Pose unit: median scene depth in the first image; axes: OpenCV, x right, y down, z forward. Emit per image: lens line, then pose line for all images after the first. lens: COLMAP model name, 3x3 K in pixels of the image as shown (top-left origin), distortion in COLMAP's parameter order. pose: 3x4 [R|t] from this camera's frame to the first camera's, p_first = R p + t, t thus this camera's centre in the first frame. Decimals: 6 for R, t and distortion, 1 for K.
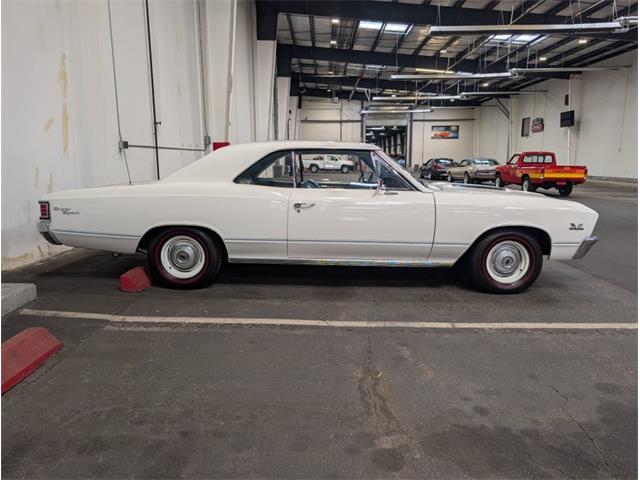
lens RADIAL K [[457.9, 0, 323.7], [0, 457.9, 238.0], [0, 0, 1]] dist [0.023027, -0.017244]
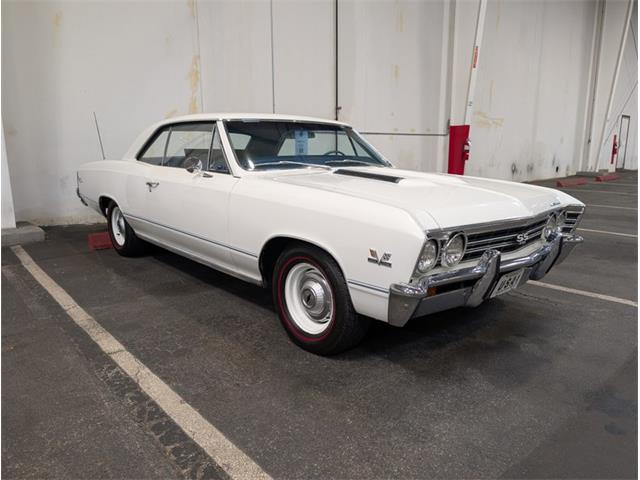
lens RADIAL K [[457.9, 0, 320.8], [0, 457.9, 233.5], [0, 0, 1]] dist [0.023027, -0.017244]
pose [[0.667078, 0.133288, -0.732968, 0.632878], [-0.124610, 0.989967, 0.066614, -0.055436], [0.734493, 0.046899, 0.676994, 0.449081]]
